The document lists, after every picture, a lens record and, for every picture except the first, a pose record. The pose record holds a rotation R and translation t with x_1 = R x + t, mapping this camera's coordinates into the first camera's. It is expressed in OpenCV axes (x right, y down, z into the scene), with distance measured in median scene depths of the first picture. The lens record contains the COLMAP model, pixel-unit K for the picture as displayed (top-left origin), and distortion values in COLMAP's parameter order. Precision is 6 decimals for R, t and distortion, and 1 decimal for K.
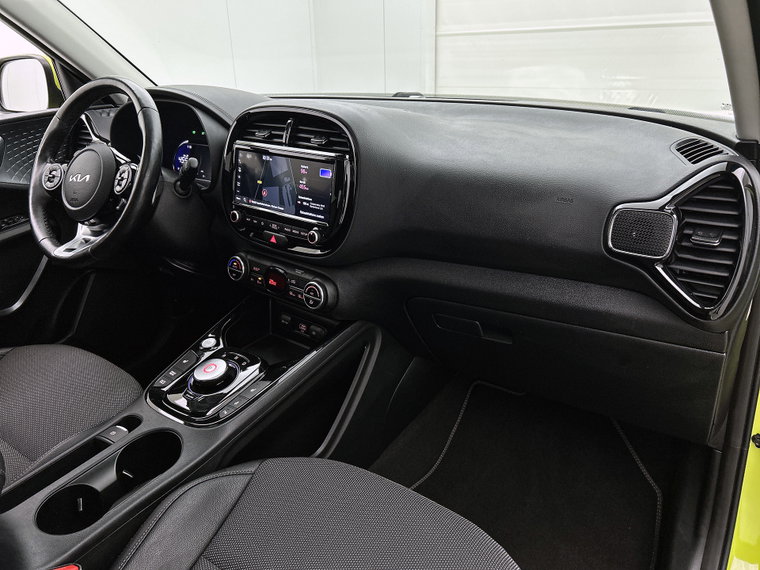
lens RADIAL K [[621.6, 0, 381.4], [0, 621.6, 267.2], [0, 0, 1]] dist [0.007925, 0.002330]
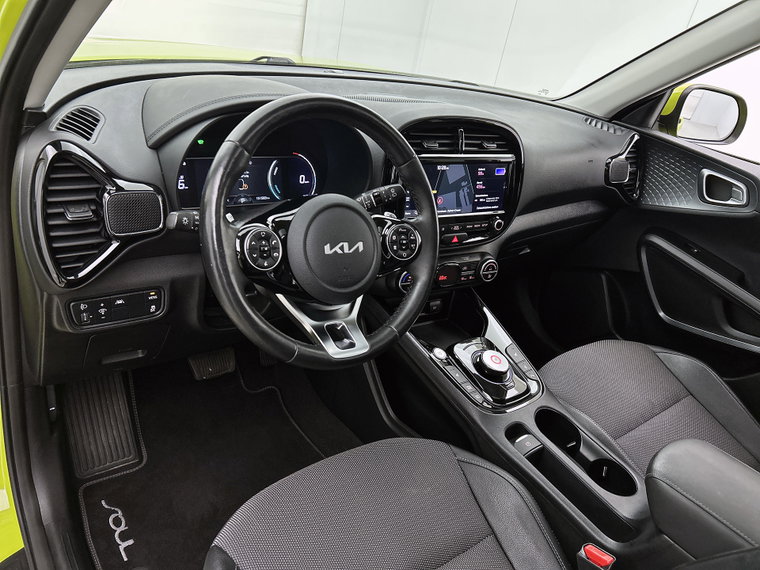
lens RADIAL K [[597.5, 0, 380.0], [0, 597.5, 285.0], [0, 0, 1]] dist [0.002669, 0.002284]
pose [[0.287932, -0.380970, 0.878611, -1.179399], [0.155201, 0.923900, 0.349746, -0.362968], [-0.944991, 0.035658, 0.325147, 0.786878]]
